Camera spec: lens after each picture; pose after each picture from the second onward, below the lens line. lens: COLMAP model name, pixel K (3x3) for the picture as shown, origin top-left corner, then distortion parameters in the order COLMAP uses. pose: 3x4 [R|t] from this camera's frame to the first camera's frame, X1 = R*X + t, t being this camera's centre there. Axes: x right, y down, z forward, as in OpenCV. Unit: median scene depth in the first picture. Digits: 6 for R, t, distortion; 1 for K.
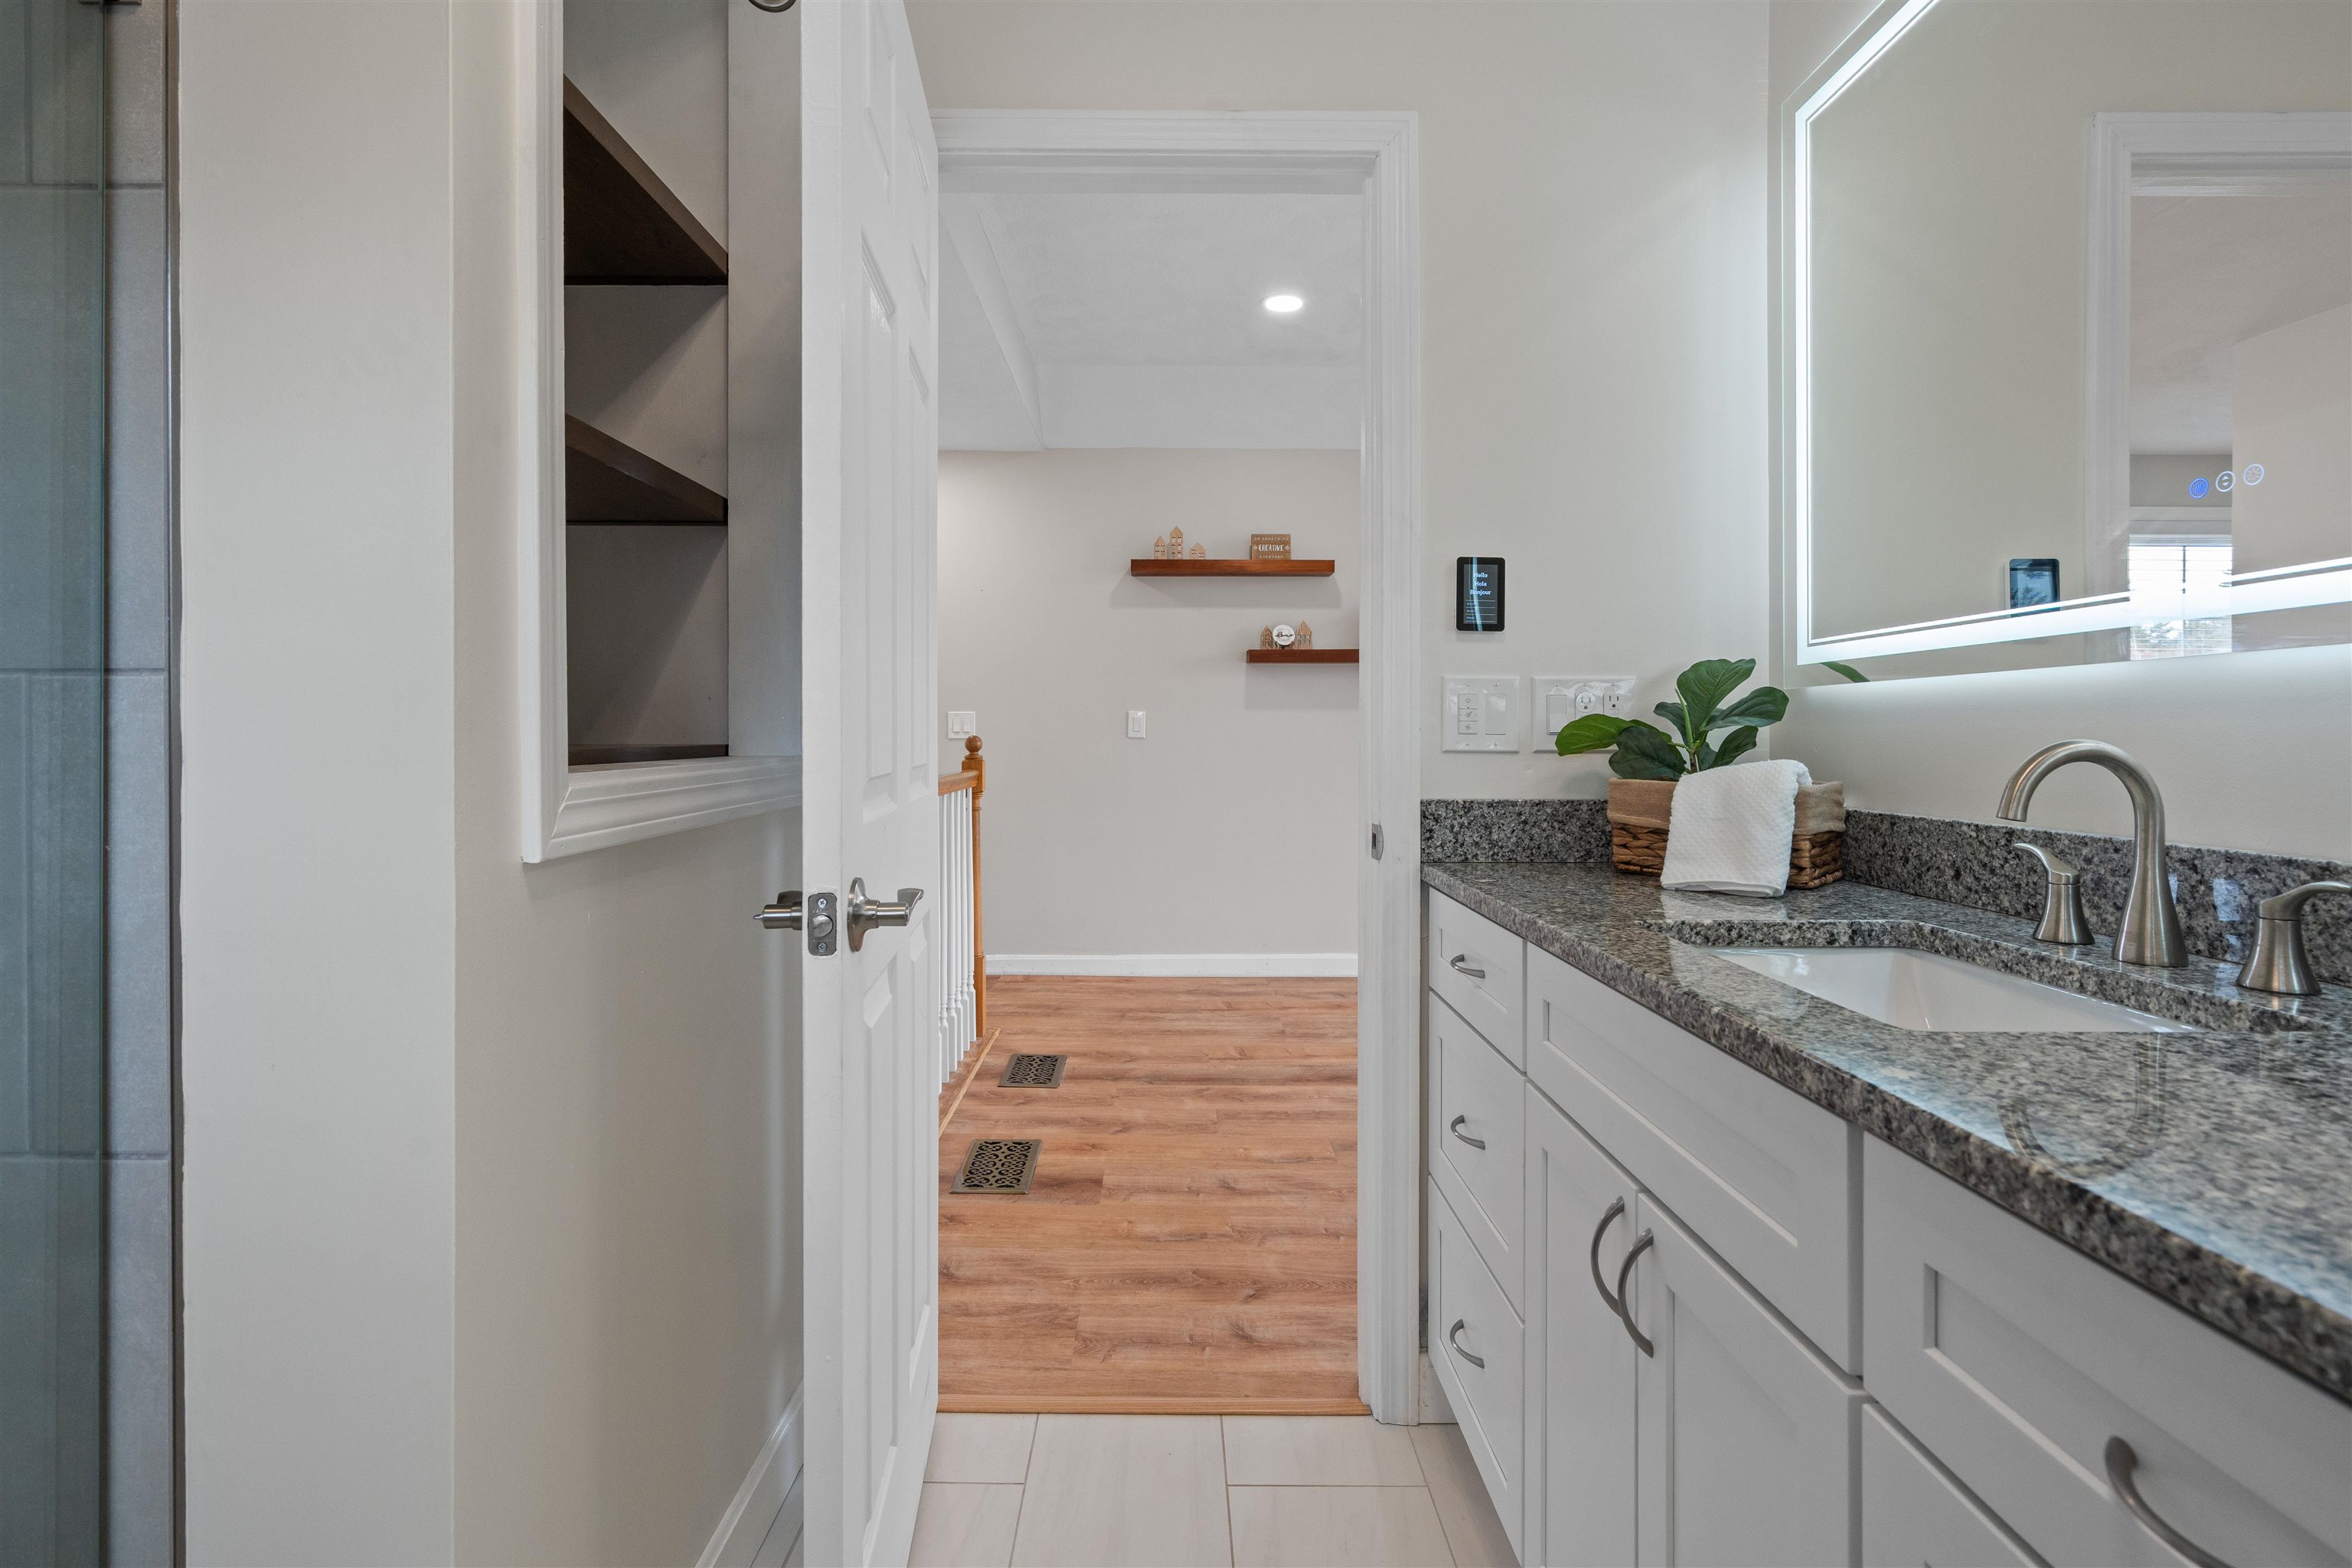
lens RADIAL K [[1064.4, 0, 1170.6], [0, 1064.4, 761.9], [0, 0, 1]] dist [-0.003486, 0.001848]
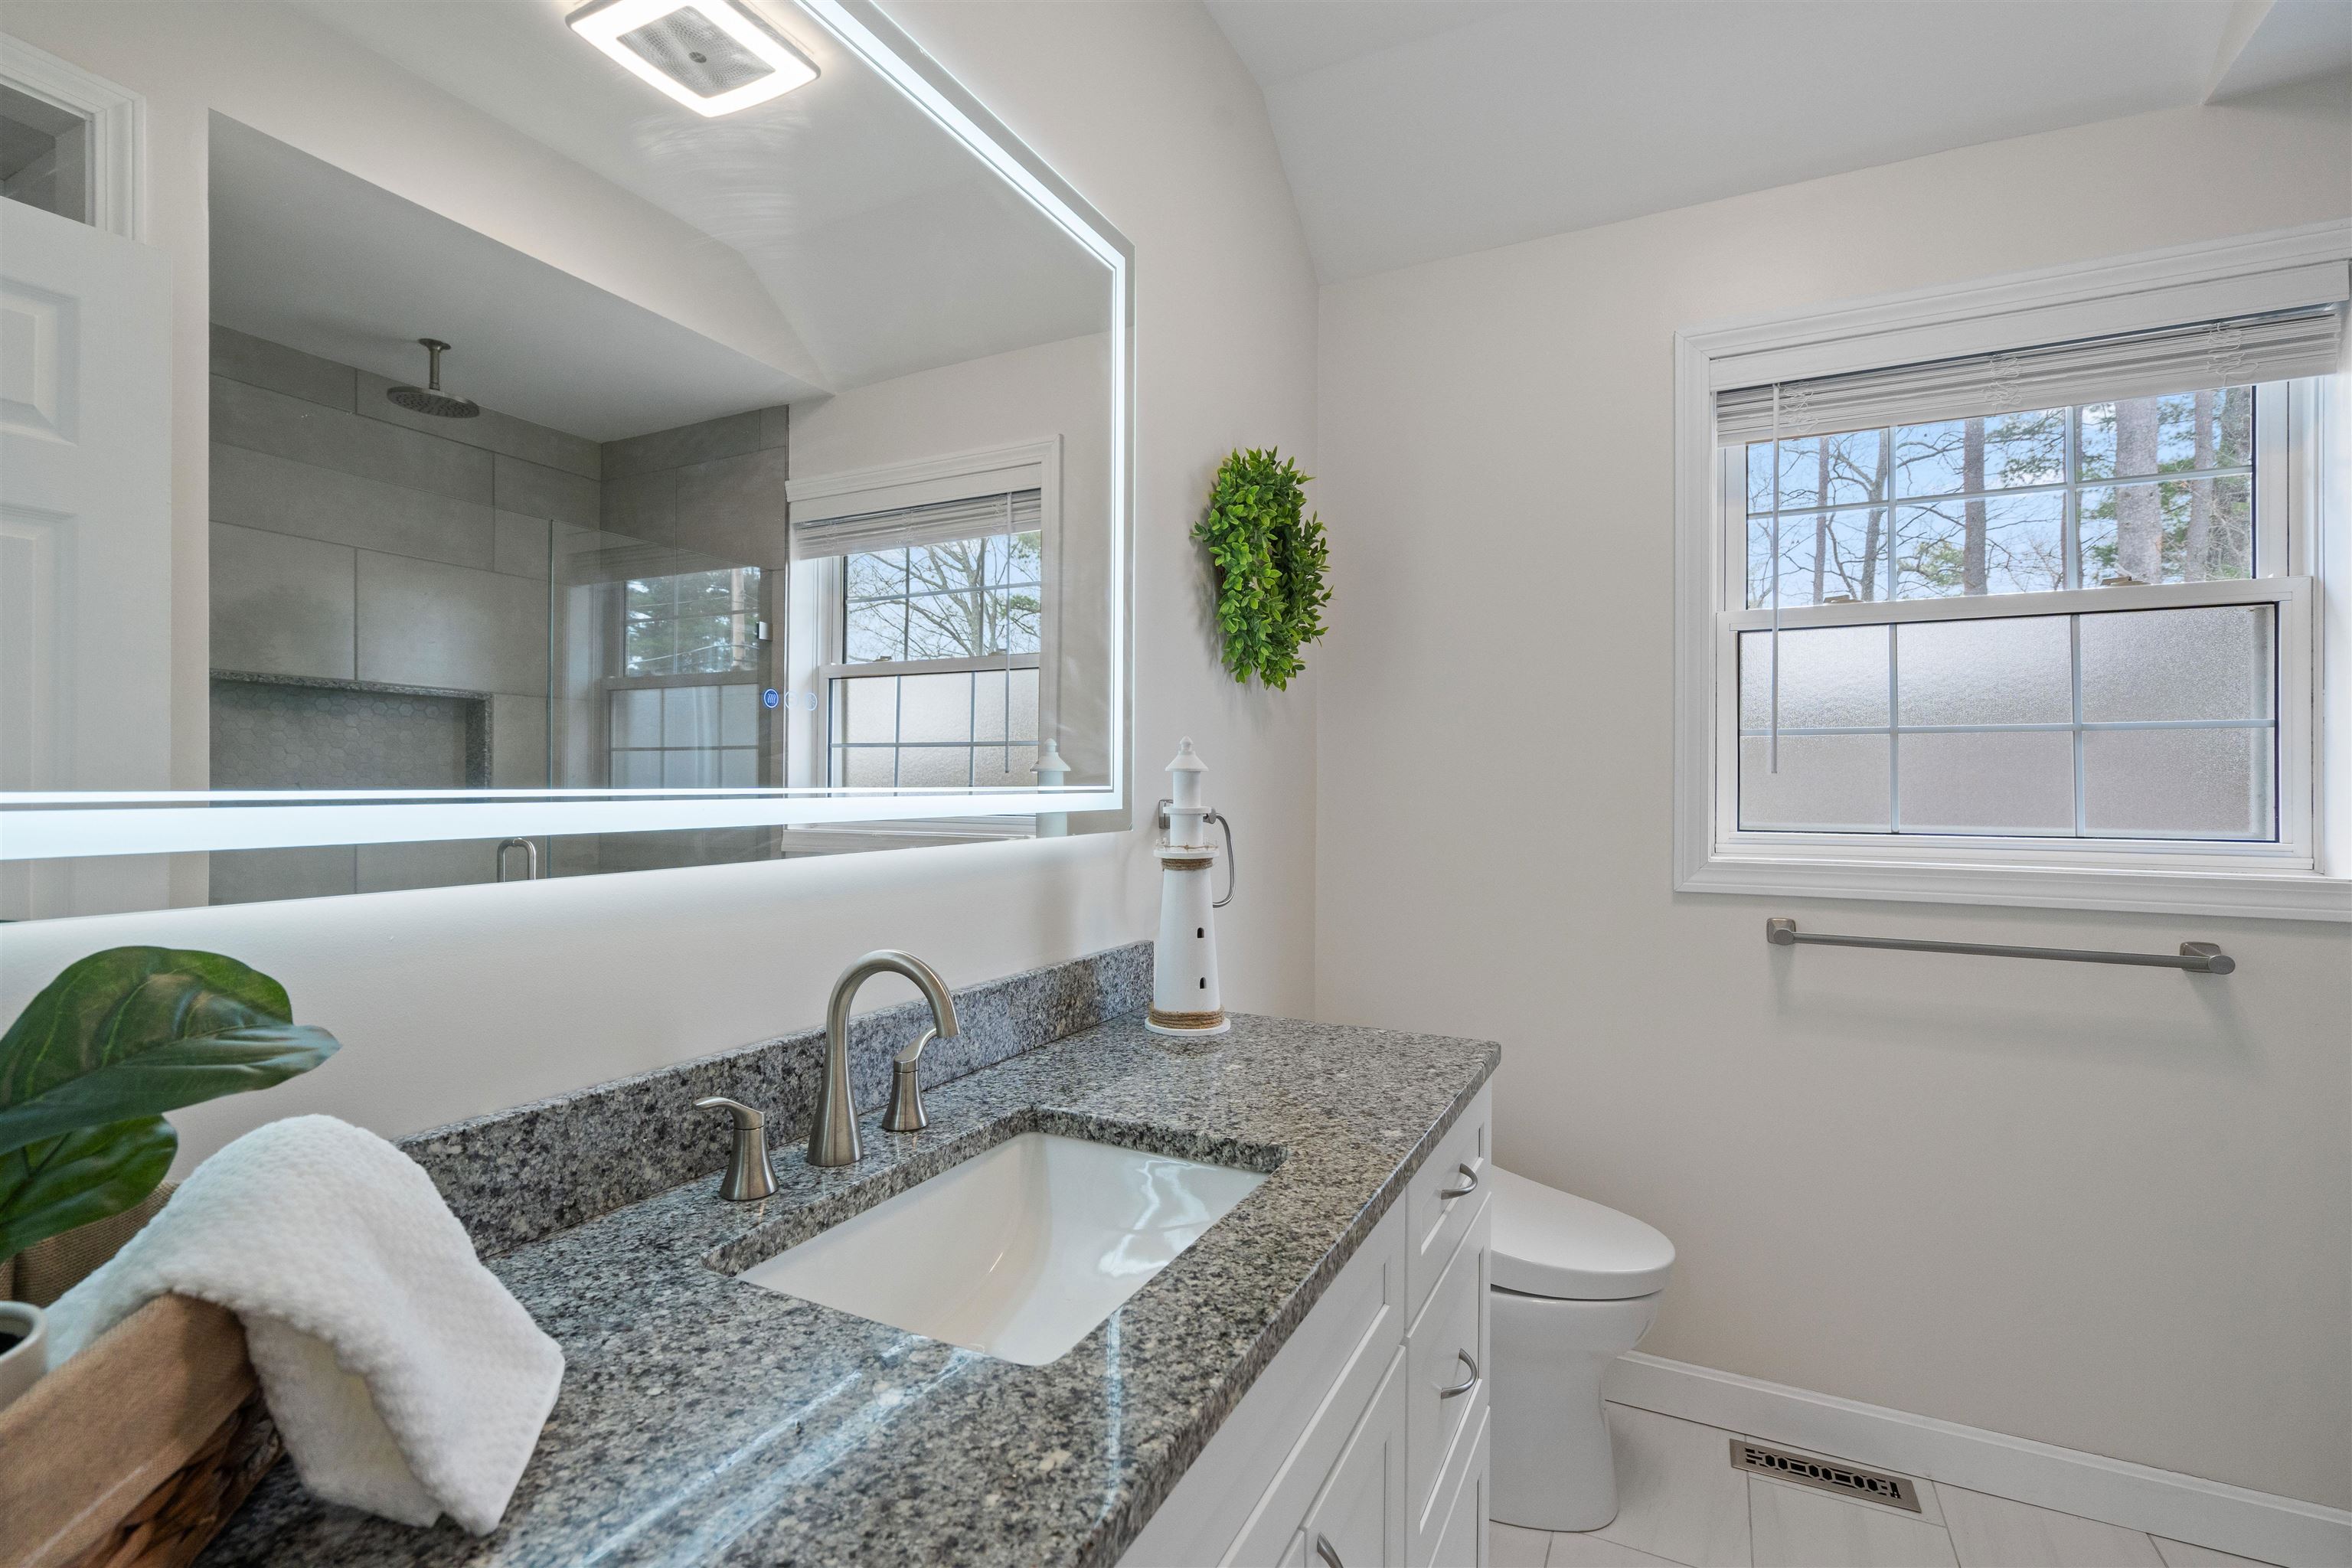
lens RADIAL K [[1064.4, 0, 1174.5], [0, 1064.4, 768.4], [0, 0, 1]] dist [-0.003486, 0.001848]
pose [[-0.887328, 0.000232, 0.461139, 0.125524], [0.004777, 0.999951, 0.008689, -0.179294], [-0.461115, 0.009913, -0.887285, 1.568616]]
